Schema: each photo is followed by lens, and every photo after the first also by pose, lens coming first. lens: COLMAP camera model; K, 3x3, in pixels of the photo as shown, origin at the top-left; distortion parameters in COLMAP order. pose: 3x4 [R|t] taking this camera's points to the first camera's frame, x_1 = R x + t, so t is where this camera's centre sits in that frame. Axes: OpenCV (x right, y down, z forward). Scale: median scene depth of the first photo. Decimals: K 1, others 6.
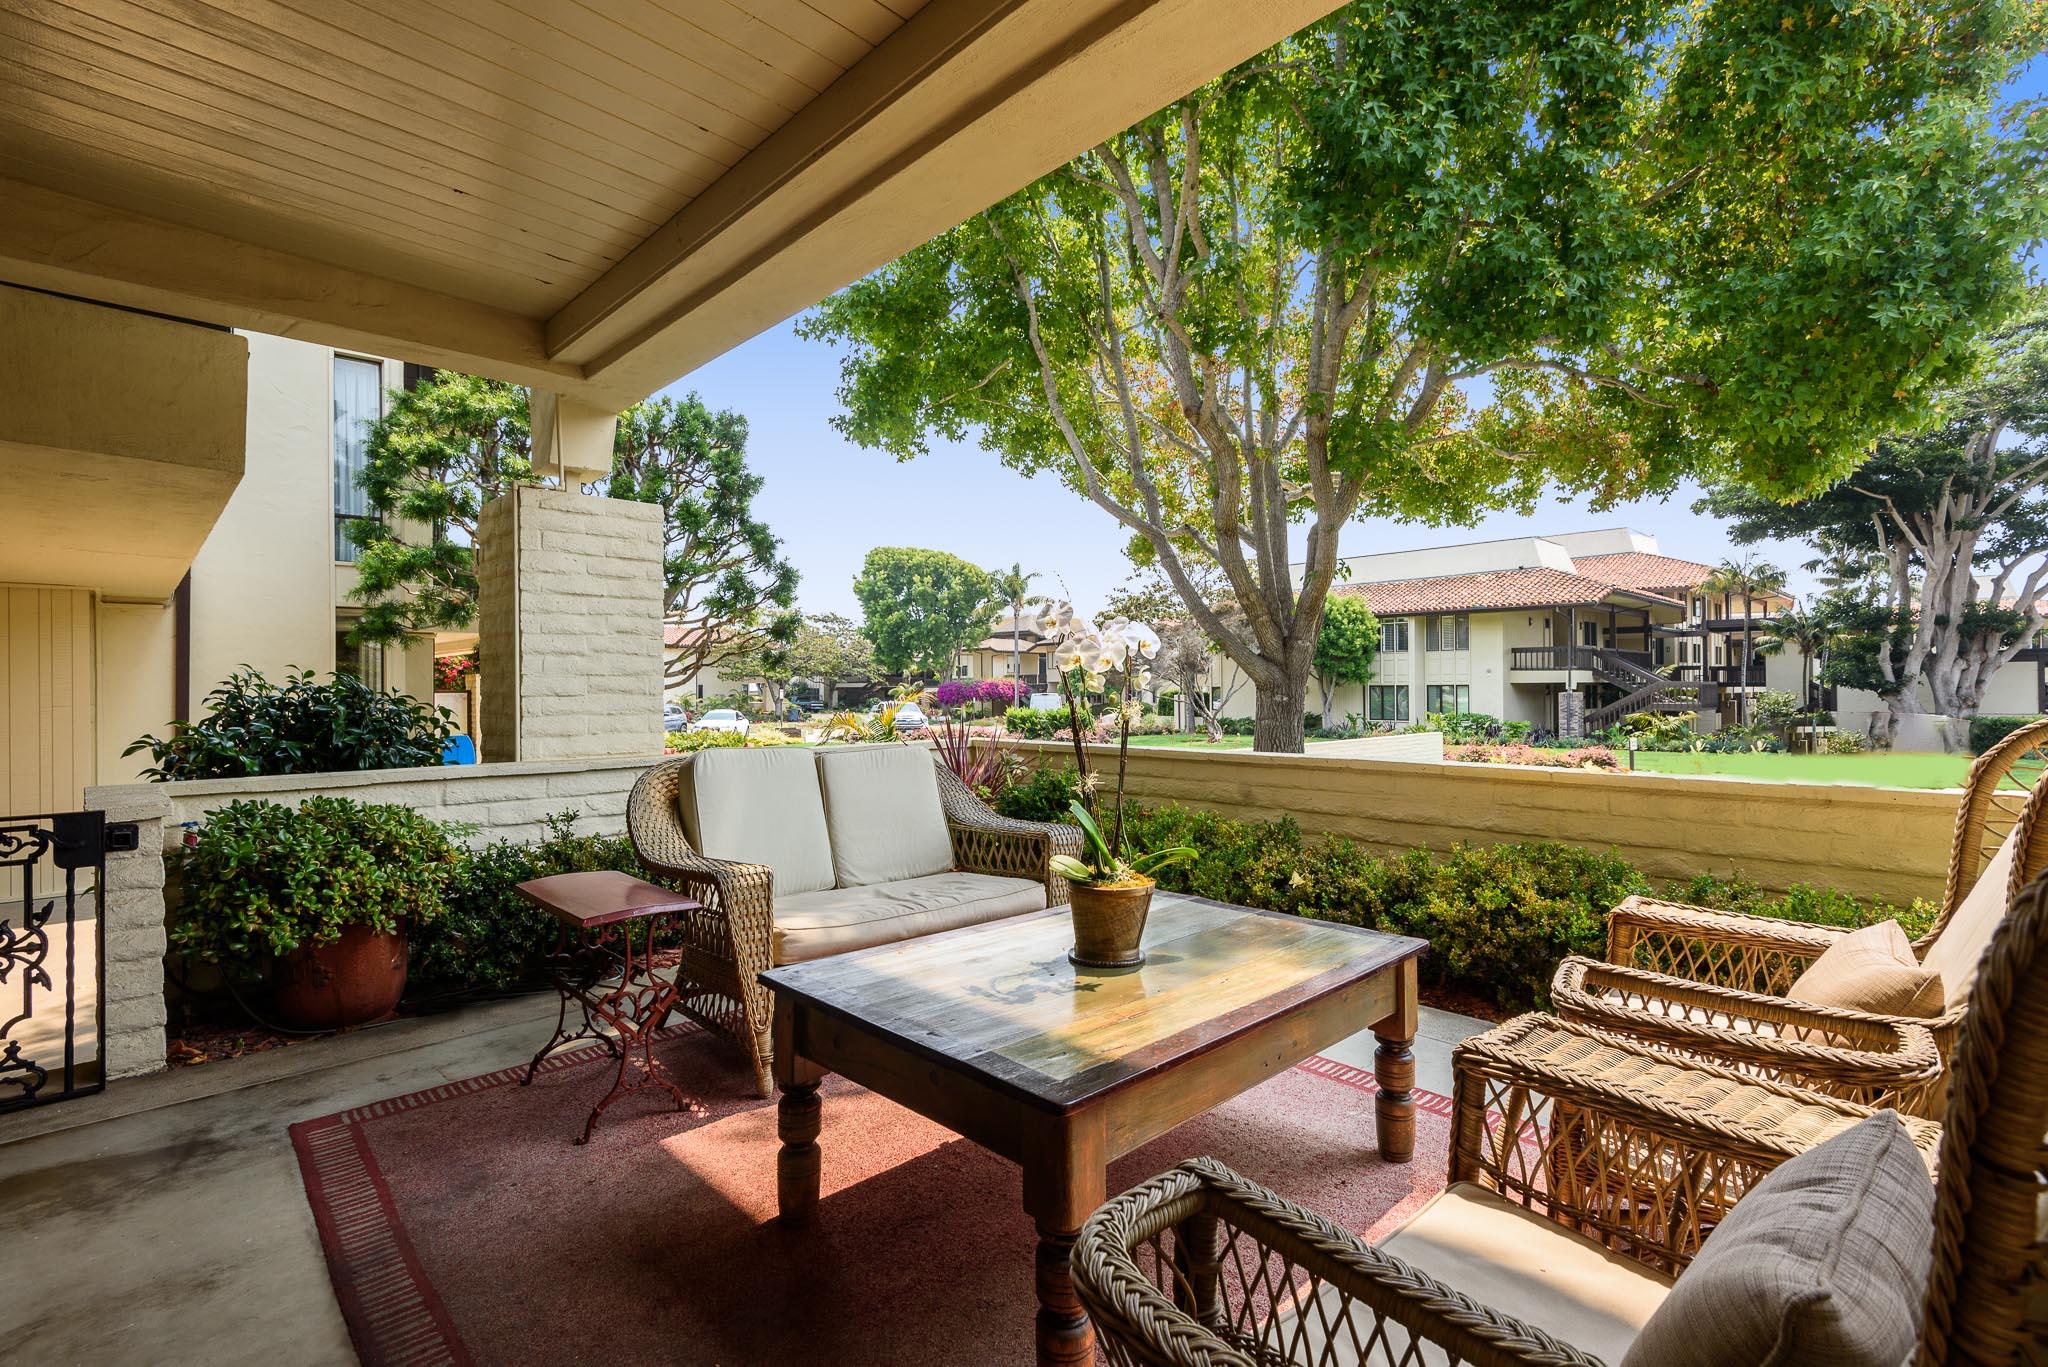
lens RADIAL K [[926.4, 0, 1024.0], [0, 926.4, 683.5], [0, 0, 1]] dist [-0.001289, 0.000650]
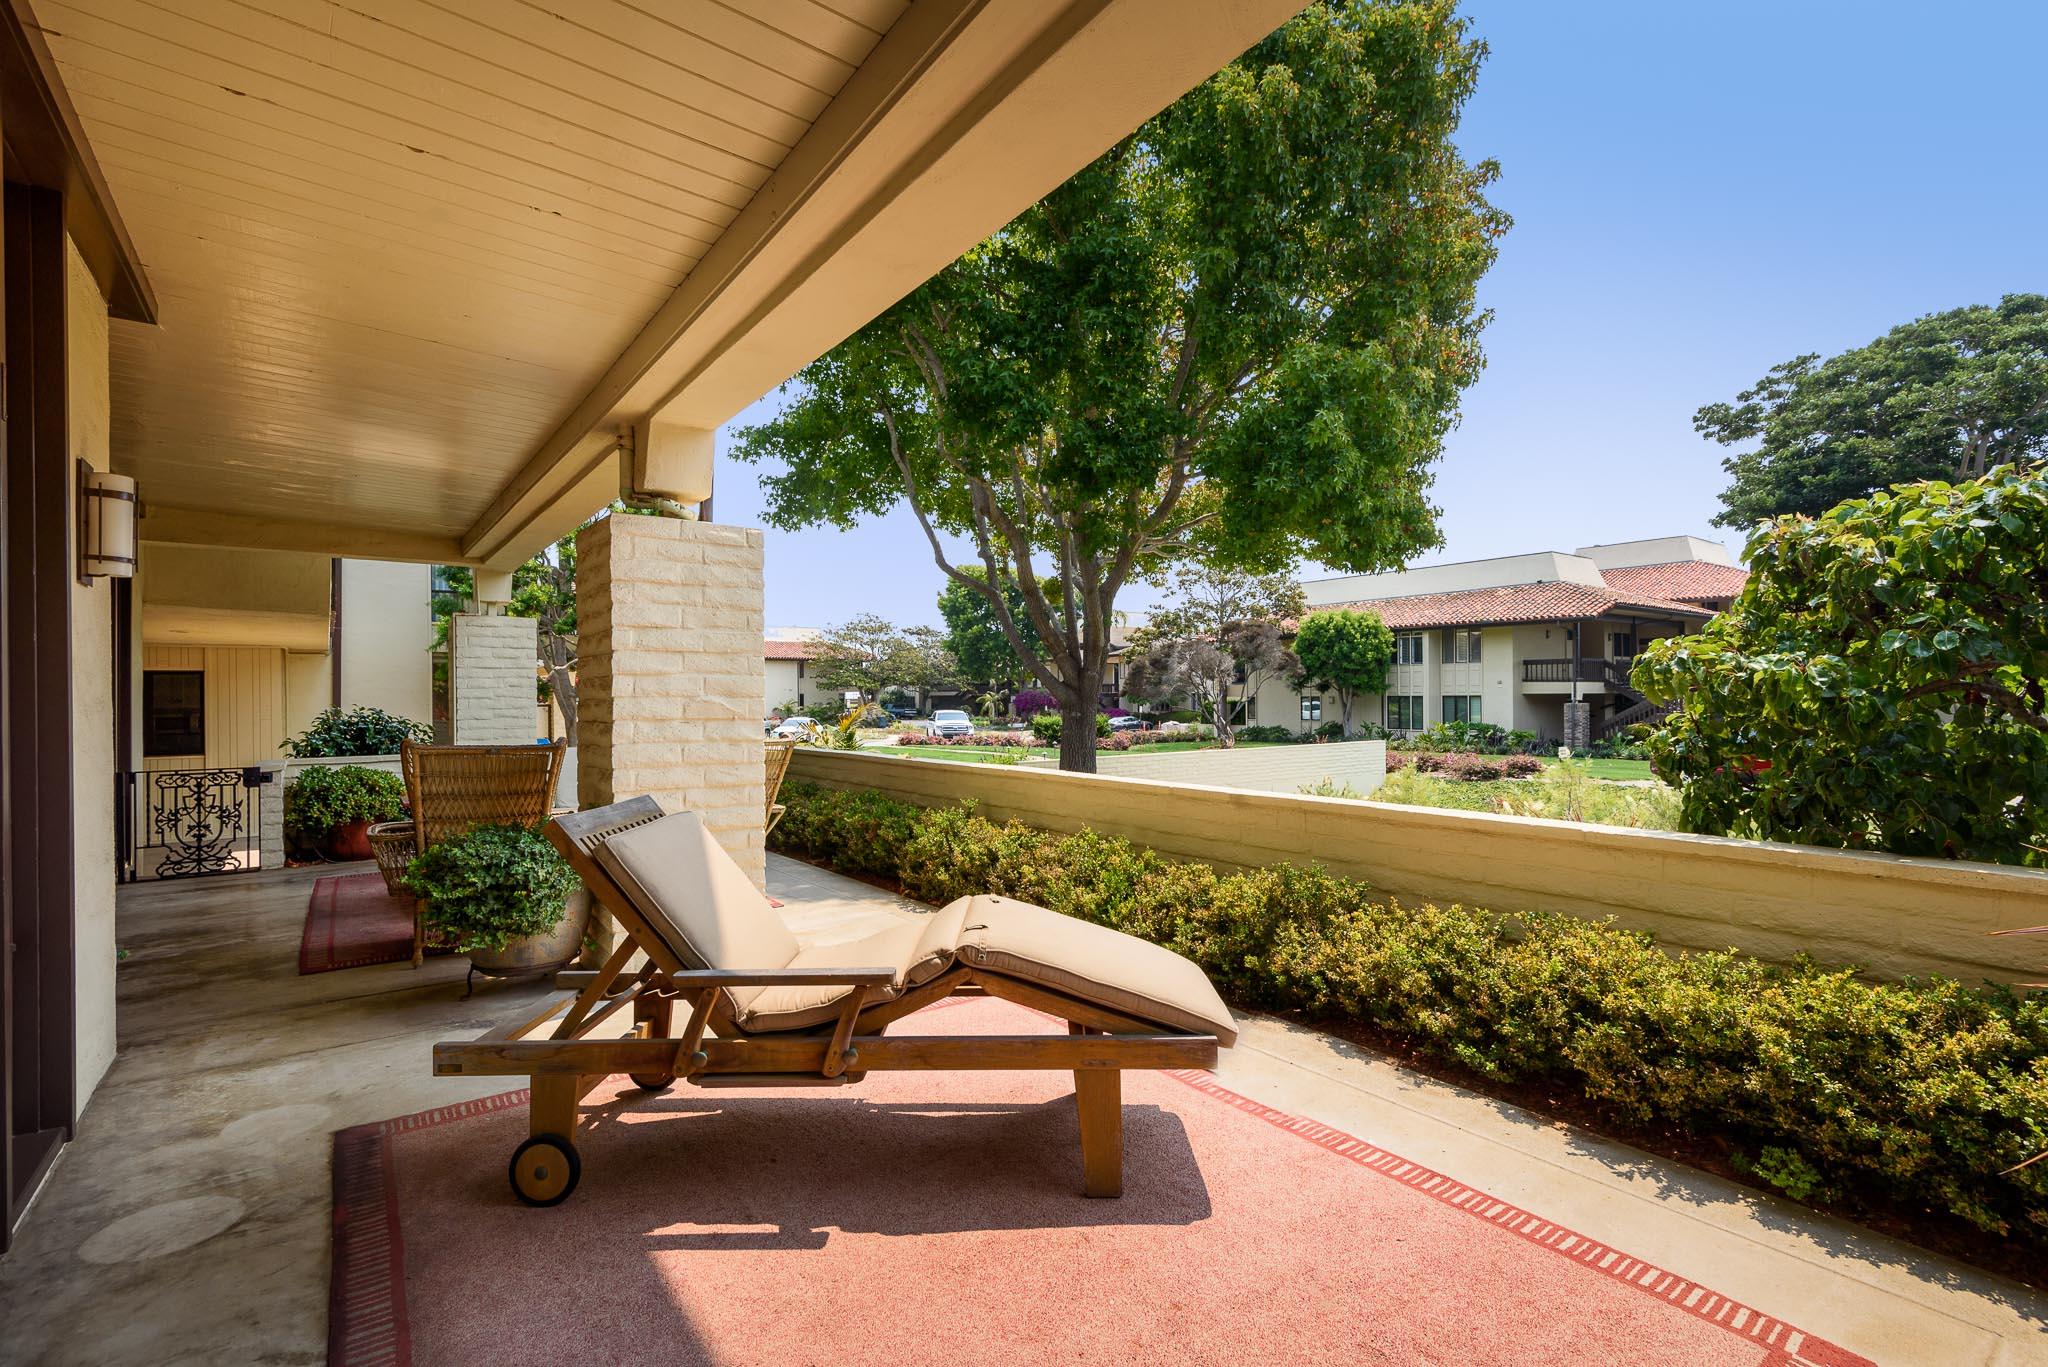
lens RADIAL K [[915.6, 0, 1024.0], [0, 915.6, 683.5], [0, 0, 1]] dist [0.001039, -0.000279]
pose [[0.992042, -0.002002, -0.125889, 0.100068], [0.001097, 0.999973, -0.007253, -0.005279], [0.125901, 0.007057, 0.992018, -0.088338]]
